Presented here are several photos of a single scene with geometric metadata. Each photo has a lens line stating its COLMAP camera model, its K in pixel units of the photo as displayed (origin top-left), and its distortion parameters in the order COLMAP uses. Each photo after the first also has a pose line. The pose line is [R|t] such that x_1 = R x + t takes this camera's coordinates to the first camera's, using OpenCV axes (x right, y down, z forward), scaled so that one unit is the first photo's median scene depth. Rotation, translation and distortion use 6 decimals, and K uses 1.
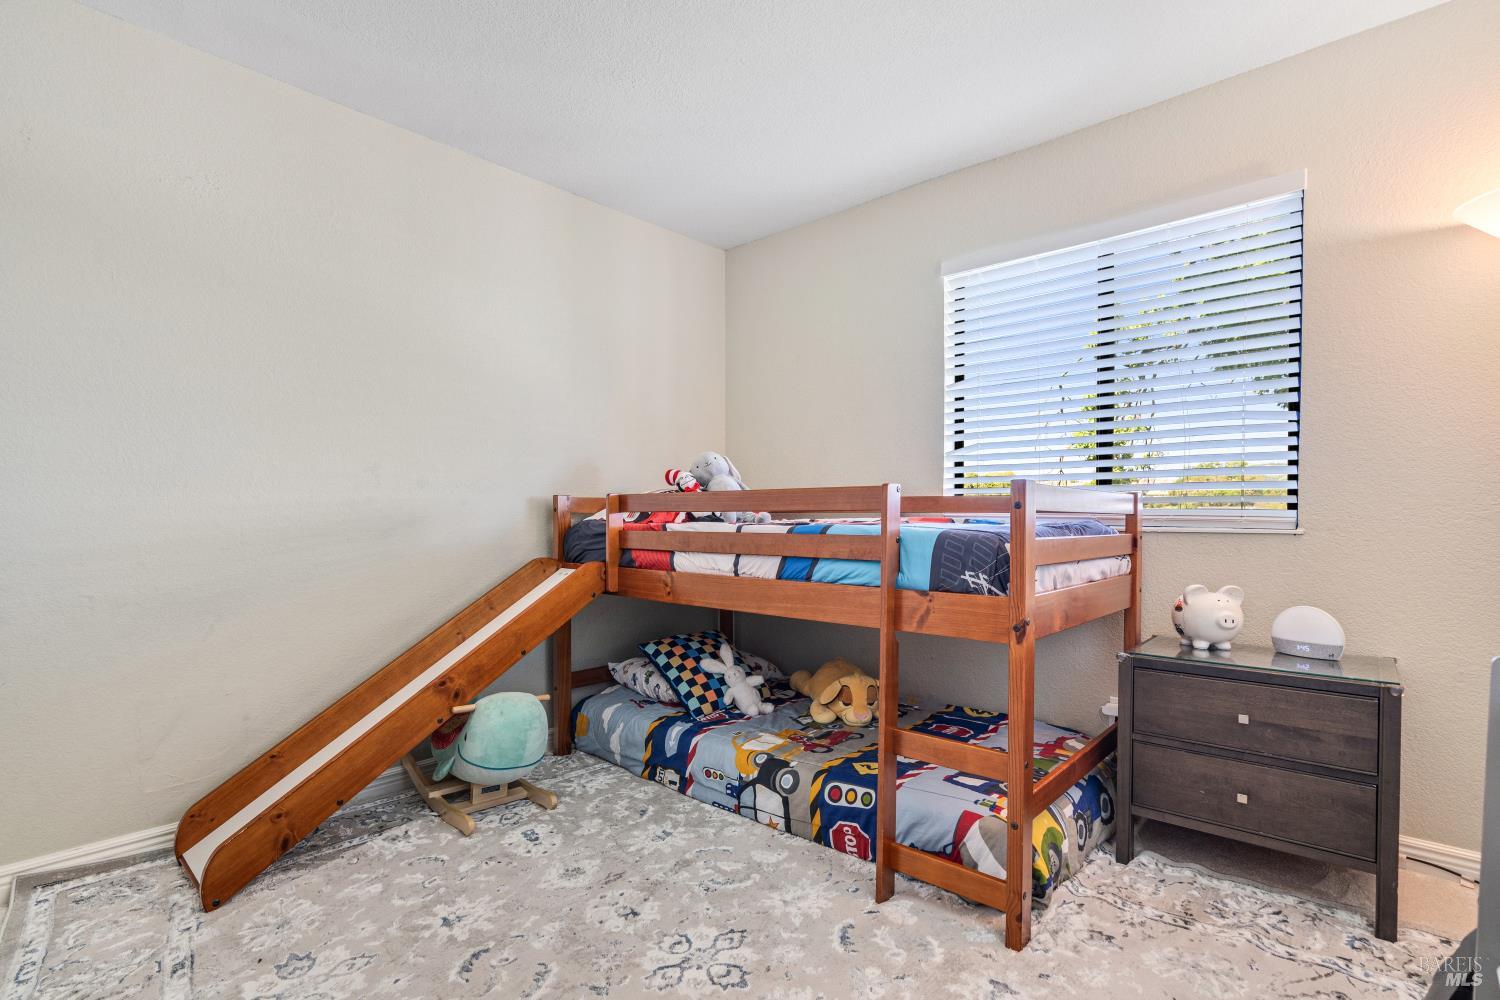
lens RADIAL K [[713.9, 0, 748.5], [0, 713.9, 533.1], [0, 0, 1]] dist [-0.000988, -0.000143]
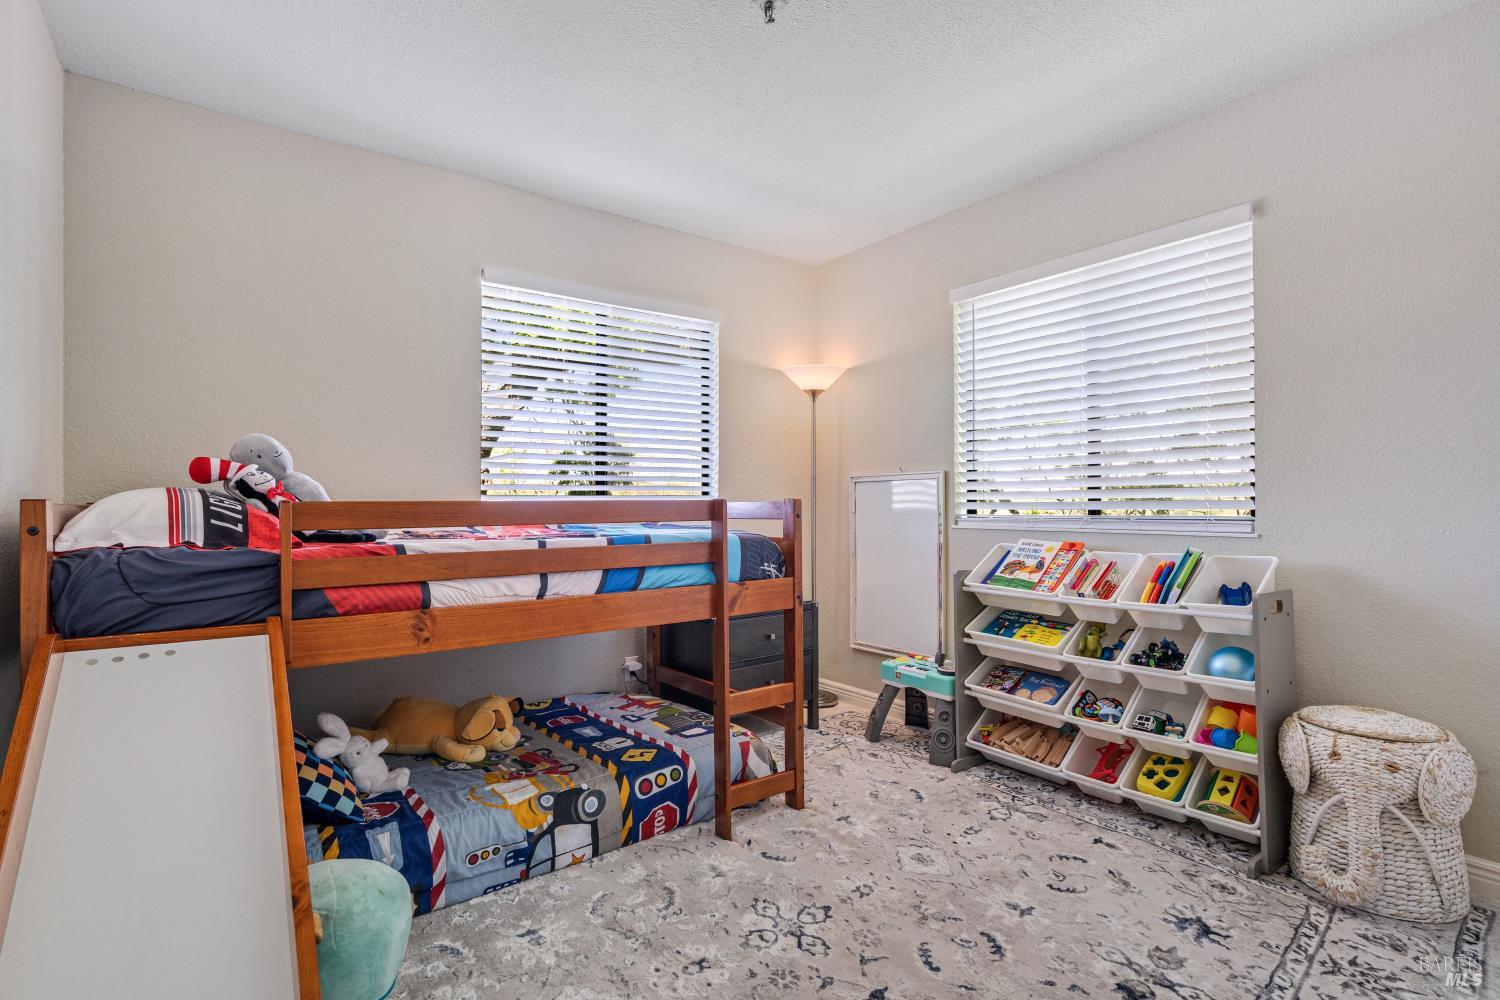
lens RADIAL K [[724.4, 0, 751.8], [0, 724.4, 517.9], [0, 0, 1]] dist [-0.003266, -0.000862]
pose [[0.182926, -0.021007, 0.982902, -0.838021], [0.029759, 0.999432, 0.015821, -0.044816], [-0.982676, 0.026356, 0.183447, 0.589306]]
